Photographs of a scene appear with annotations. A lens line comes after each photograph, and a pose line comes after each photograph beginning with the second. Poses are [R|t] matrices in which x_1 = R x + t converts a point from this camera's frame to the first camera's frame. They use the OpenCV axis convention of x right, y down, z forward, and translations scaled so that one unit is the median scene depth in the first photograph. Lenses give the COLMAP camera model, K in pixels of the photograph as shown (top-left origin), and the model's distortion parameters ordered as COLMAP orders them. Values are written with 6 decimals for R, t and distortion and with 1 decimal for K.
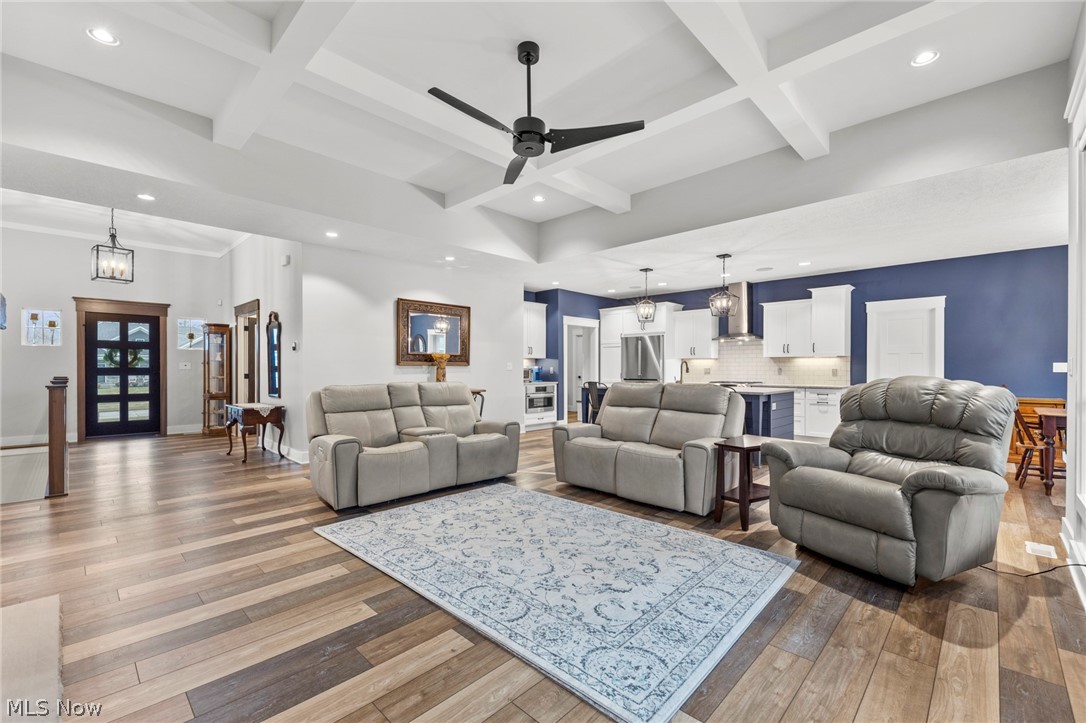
lens RADIAL K [[464.6, 0, 539.8], [0, 464.6, 368.2], [0, 0, 1]] dist [0.002904, -0.001641]
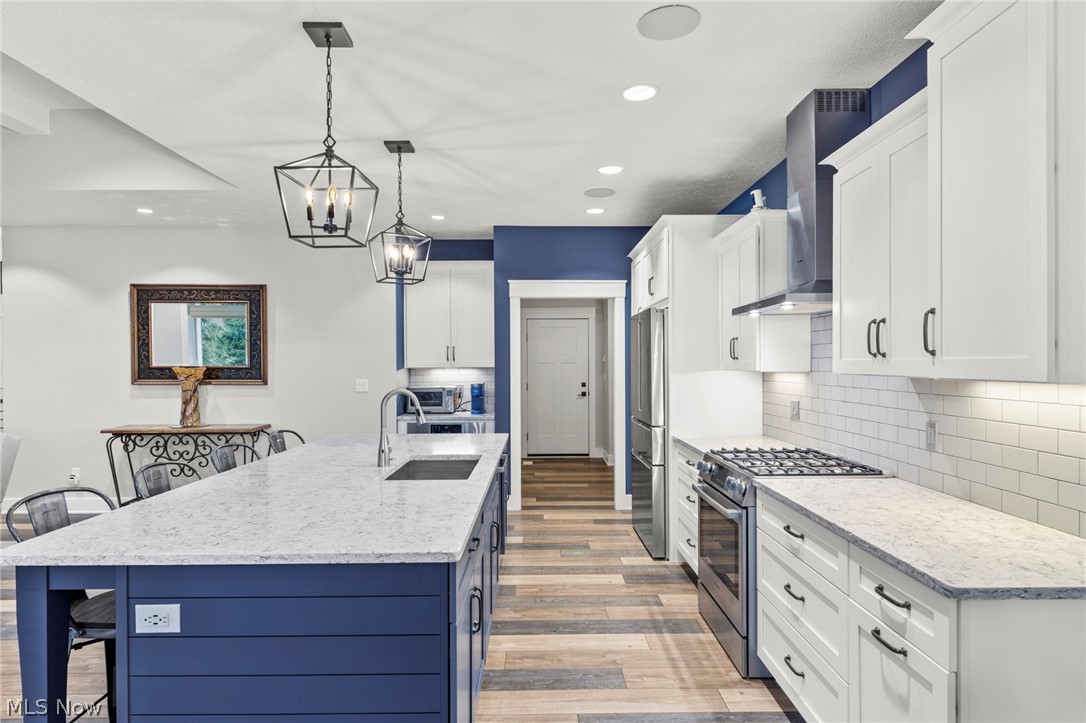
lens RADIAL K [[609.5, 0, 544.9], [0, 609.5, 363.8], [0, 0, 1]] dist [-0.001322, -0.001105]
pose [[0.708218, -0.000778, -0.705993, 0.652302], [0.002348, 0.999996, 0.001253, -0.032356], [0.705990, -0.002545, 0.708217, 0.712292]]
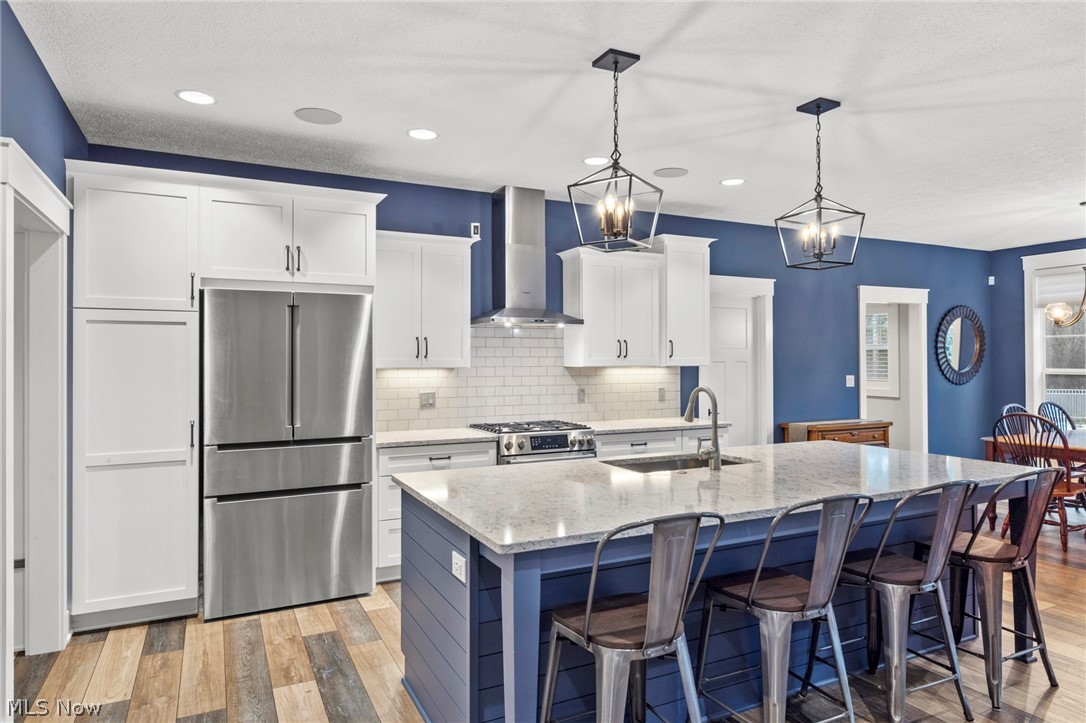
lens RADIAL K [[683.5, 0, 554.4], [0, 683.5, 354.7], [0, 0, 1]] dist [0.012066, -0.000349]
pose [[0.307704, 0.004697, 0.951470, -0.175010], [0.000895, 0.999986, -0.005226, -0.034383], [-0.951482, 0.002460, 0.307696, 0.889031]]
